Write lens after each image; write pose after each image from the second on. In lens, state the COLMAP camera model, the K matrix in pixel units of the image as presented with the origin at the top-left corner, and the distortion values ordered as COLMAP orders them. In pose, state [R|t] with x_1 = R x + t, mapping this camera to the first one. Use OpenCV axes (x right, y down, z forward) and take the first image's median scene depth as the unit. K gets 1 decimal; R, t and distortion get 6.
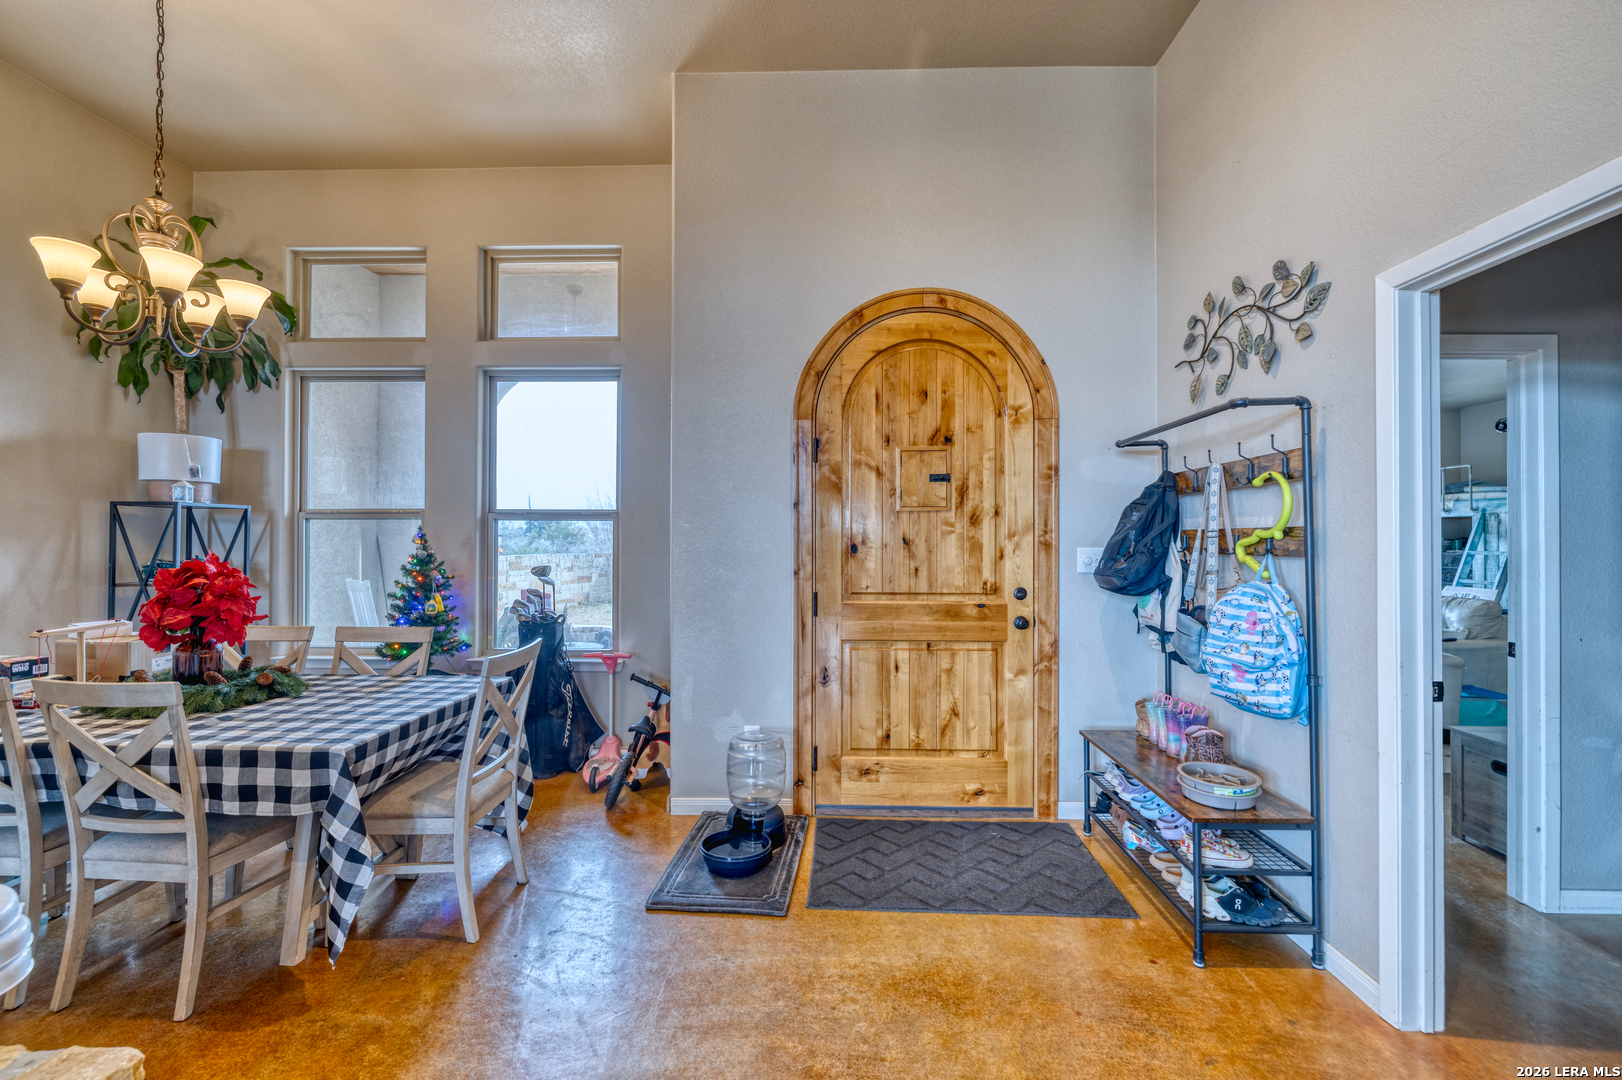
lens RADIAL K [[689.8, 0, 811.6], [0, 689.8, 540.5], [0, 0, 1]] dist [0.003866, -0.000403]
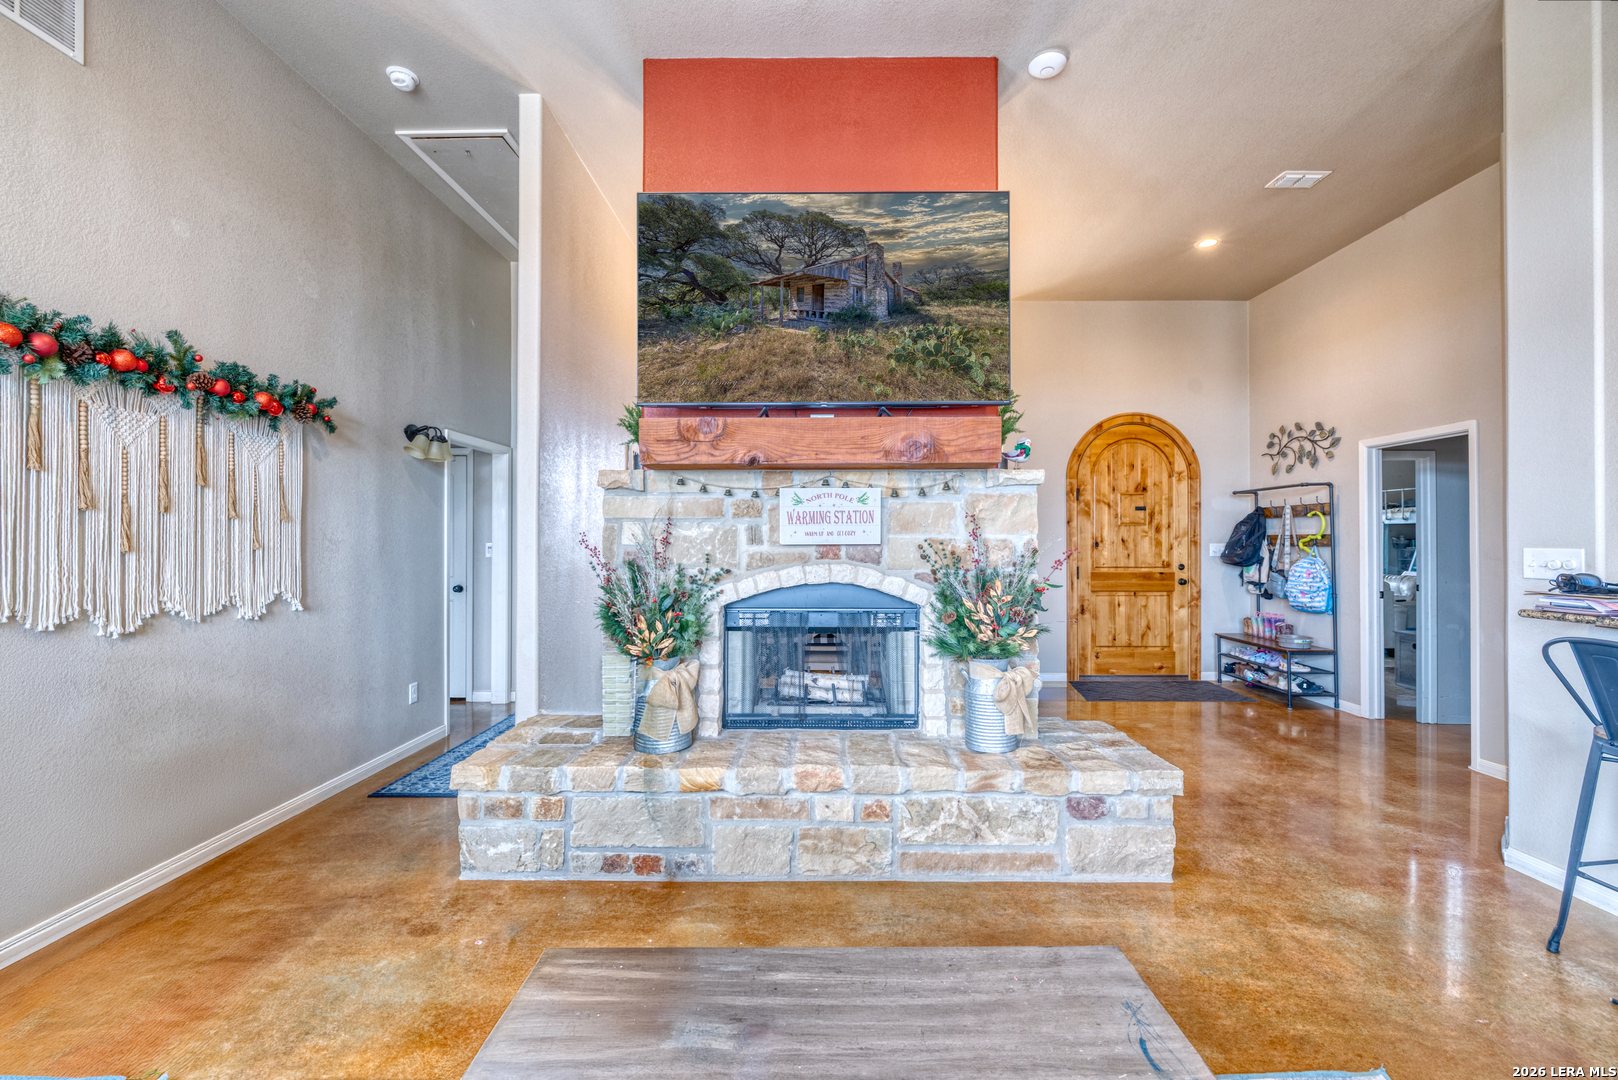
lens RADIAL K [[688.1, 0, 814.8], [0, 688.1, 540.4], [0, 0, 1]] dist [0.003866, -0.000403]
pose [[0.999751, -0.002265, 0.022218, -0.816623], [0.002265, 0.999997, -0.000017, -0.001438], [-0.022218, 0.000068, 0.999753, -0.980935]]
